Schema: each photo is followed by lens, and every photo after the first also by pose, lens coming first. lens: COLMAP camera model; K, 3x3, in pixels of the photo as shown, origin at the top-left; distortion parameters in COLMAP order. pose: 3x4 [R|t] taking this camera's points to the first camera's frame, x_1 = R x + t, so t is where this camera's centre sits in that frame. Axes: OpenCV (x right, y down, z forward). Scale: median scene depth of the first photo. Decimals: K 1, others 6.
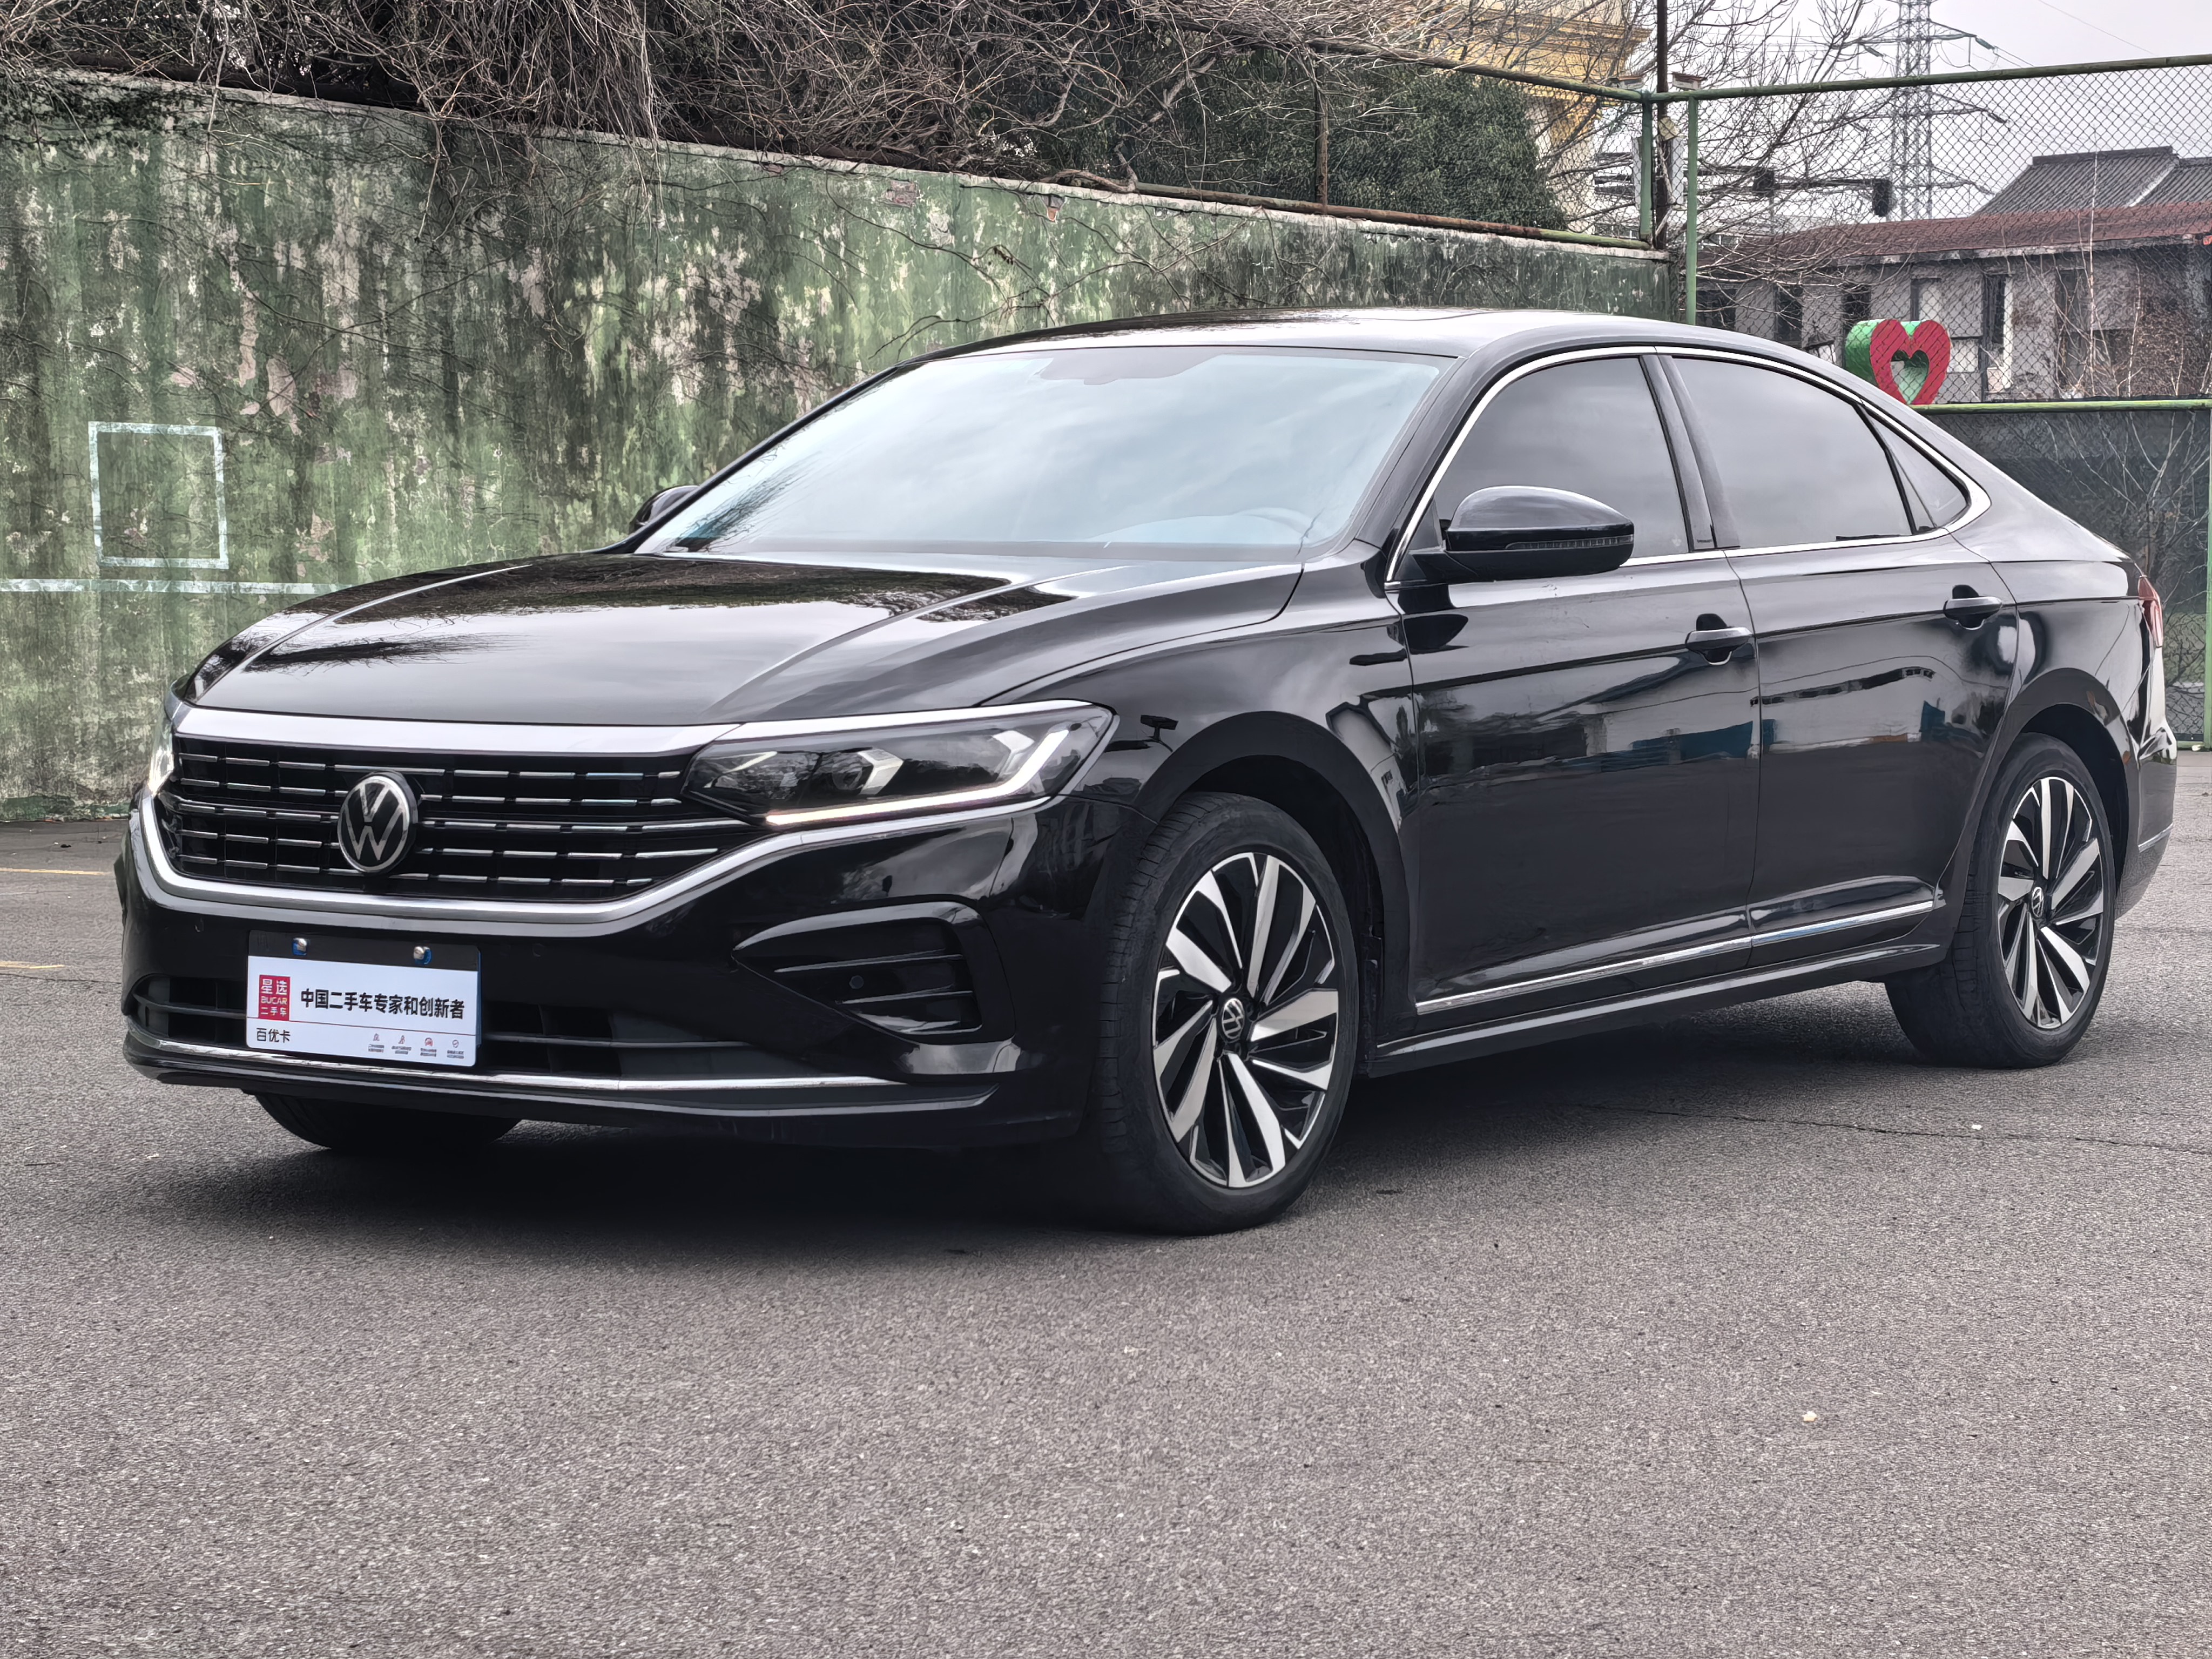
lens RADIAL K [[4694.6, 0, 1106.5], [0, 4694.6, 835.5], [0, 0, 1]] dist [0.429695, 0.000000]
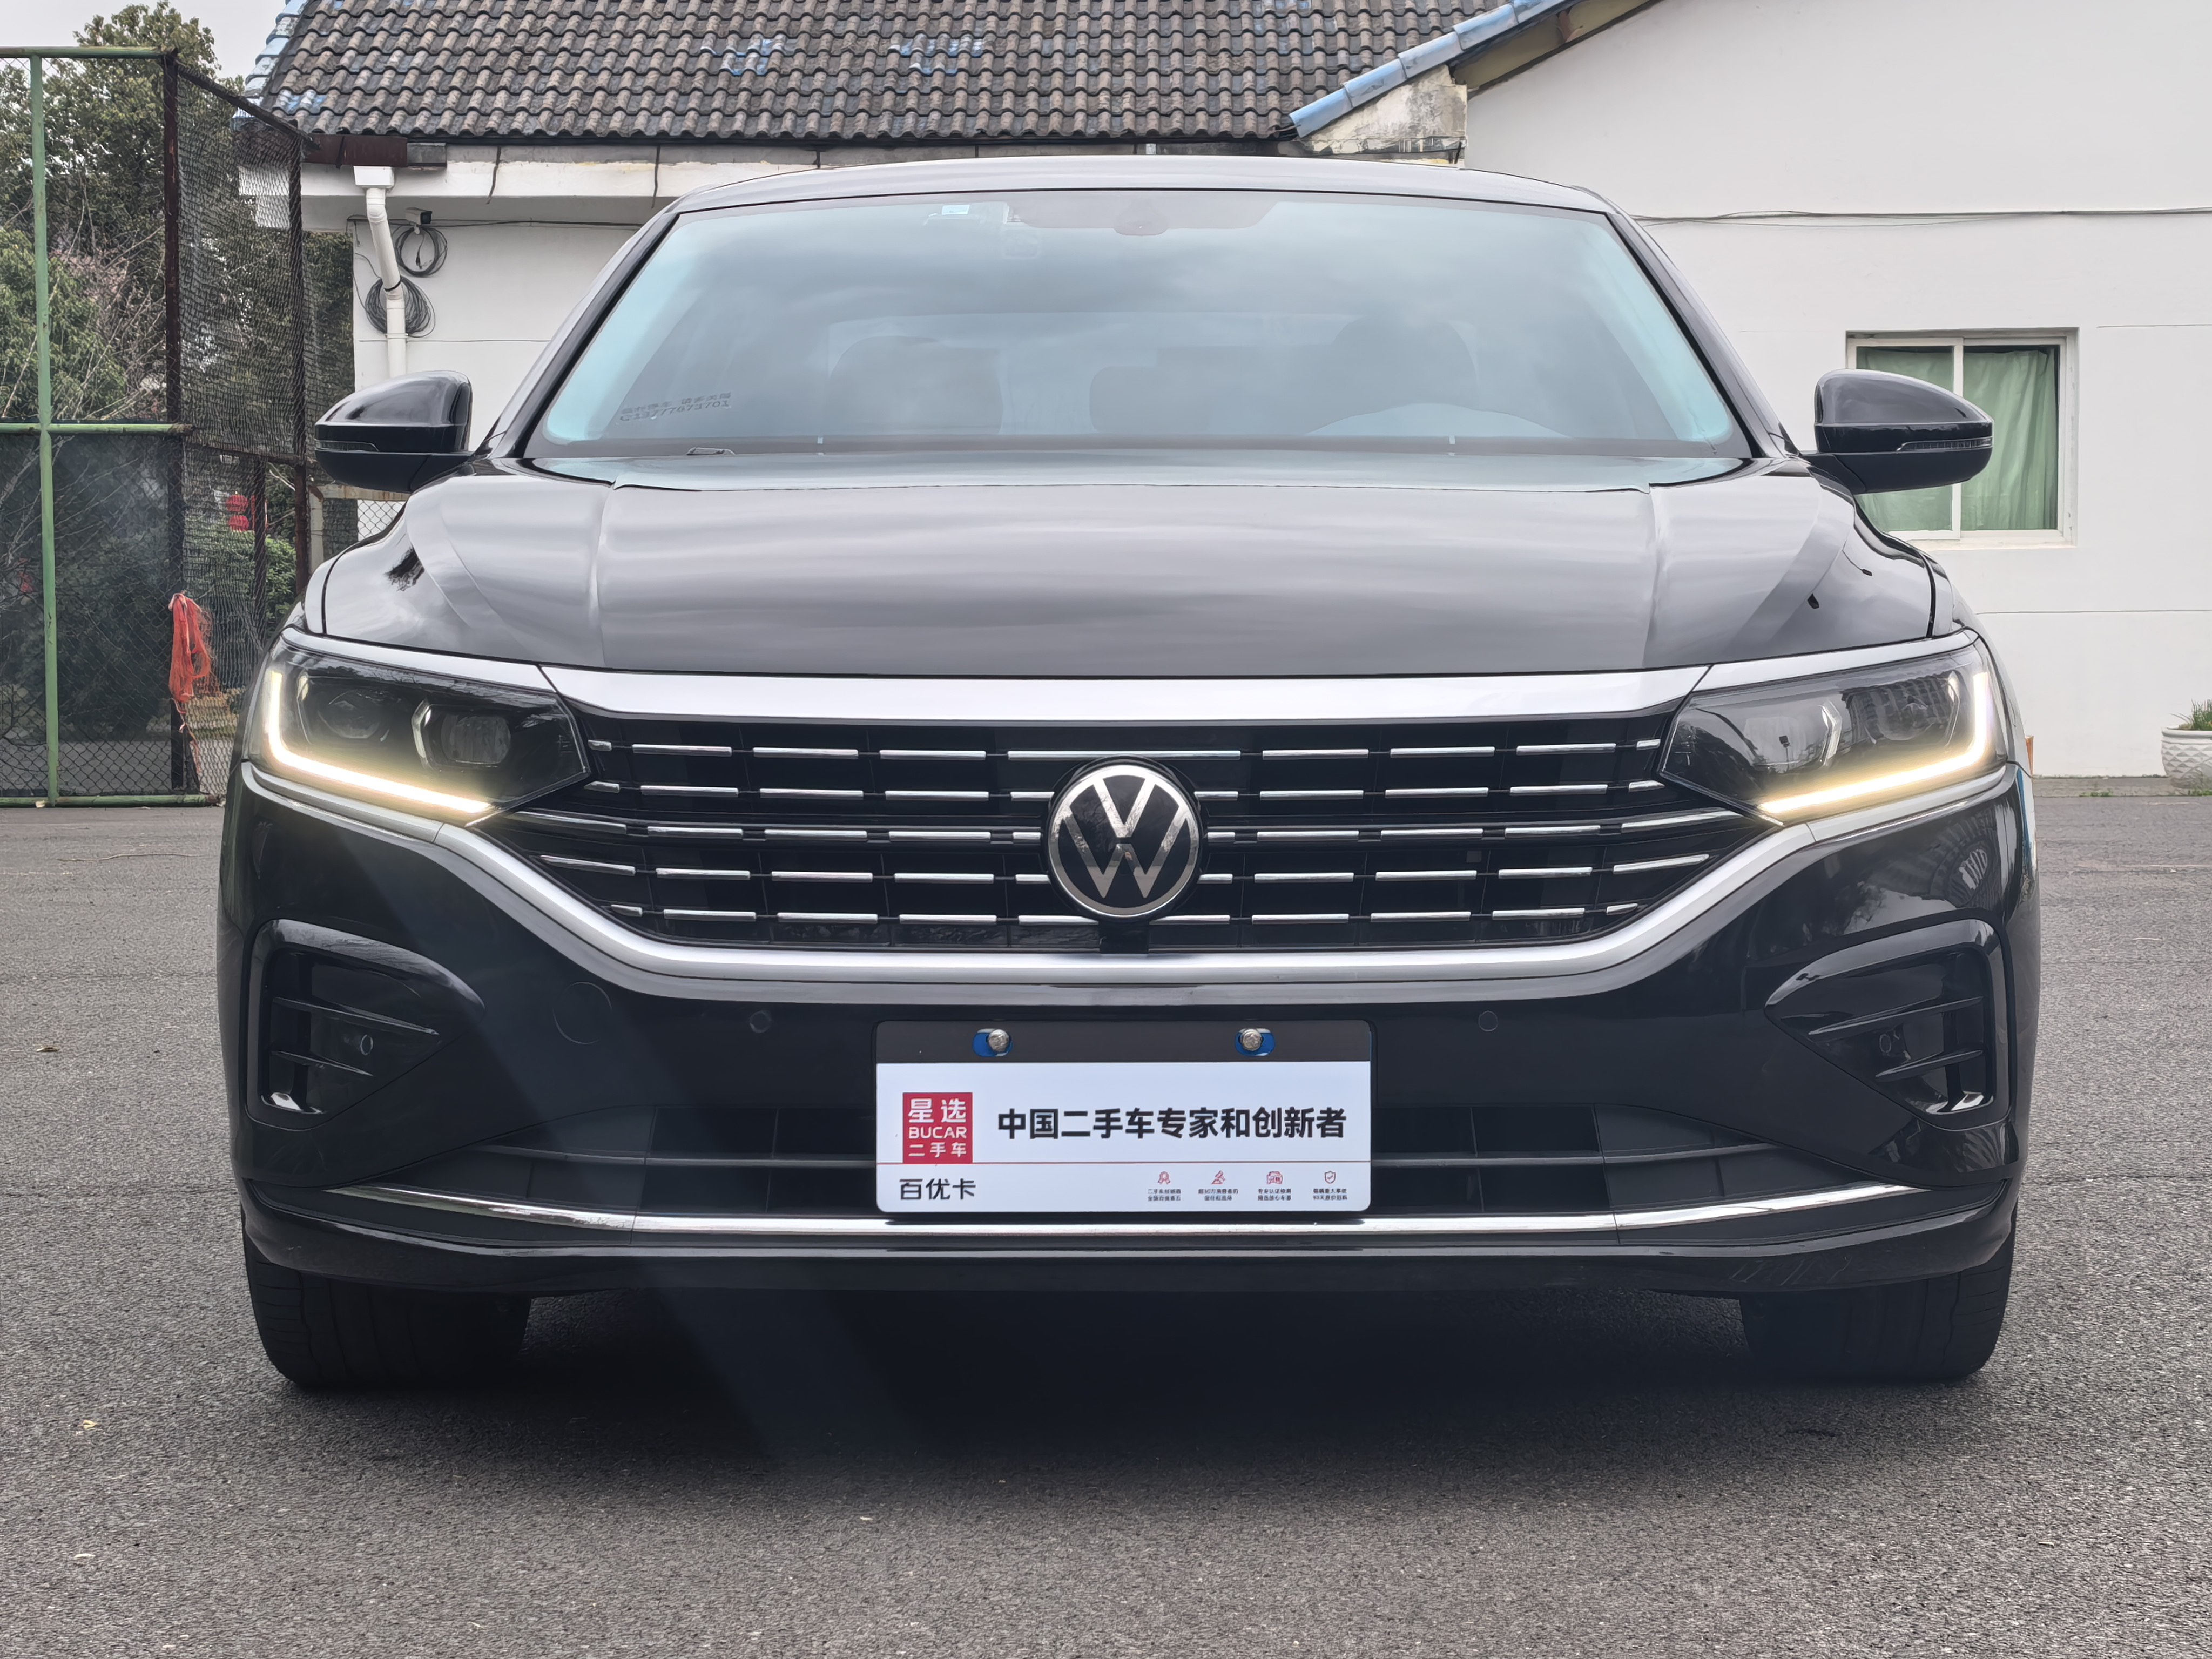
lens RADIAL K [[4818.5, 0, 1104.9], [0, 4818.5, 826.1], [0, 0, 1]] dist [0.210635, 0.000000]
pose [[0.812301, -0.031376, 0.582394, -0.529422], [0.042472, 0.999083, -0.005413, -0.001038], [-0.581691, 0.029132, 0.812888, 0.478726]]
